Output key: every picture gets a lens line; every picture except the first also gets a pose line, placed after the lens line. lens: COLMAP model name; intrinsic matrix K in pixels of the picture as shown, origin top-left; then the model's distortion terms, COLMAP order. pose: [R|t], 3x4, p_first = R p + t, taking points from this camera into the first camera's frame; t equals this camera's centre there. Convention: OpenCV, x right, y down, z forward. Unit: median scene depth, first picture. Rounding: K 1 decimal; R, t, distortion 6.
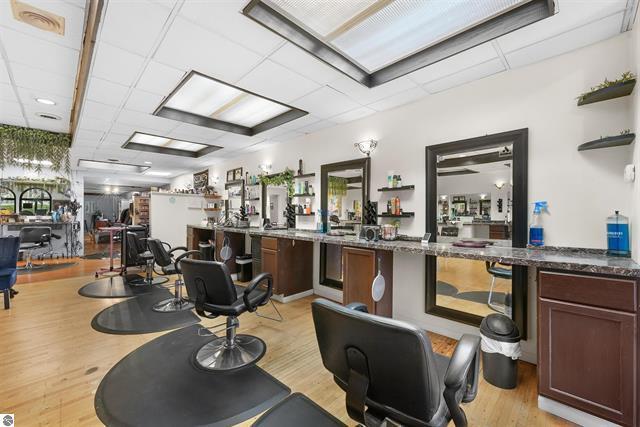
lens RADIAL K [[260.8, 0, 320.0], [0, 260.8, 213.5], [0, 0, 1]] dist [0.000662, 0.000072]
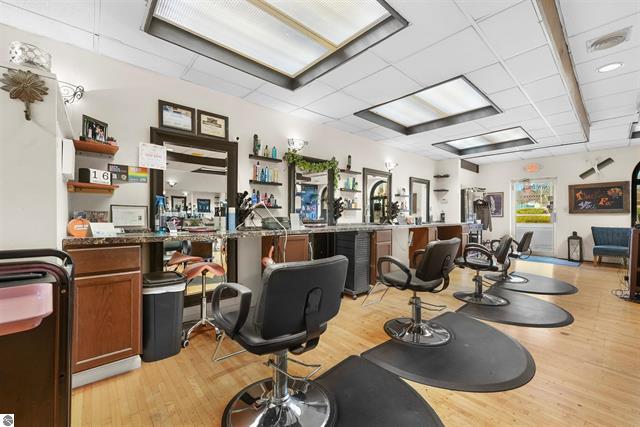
lens RADIAL K [[260.8, 0, 320.0], [0, 260.8, 213.5], [0, 0, 1]] dist [0.000662, 0.000072]
pose [[0.055687, 0.004504, 0.998438, -1.122331], [-0.002361, 0.999988, -0.004380, 0.026662], [-0.998445, -0.002113, 0.055697, 1.080525]]
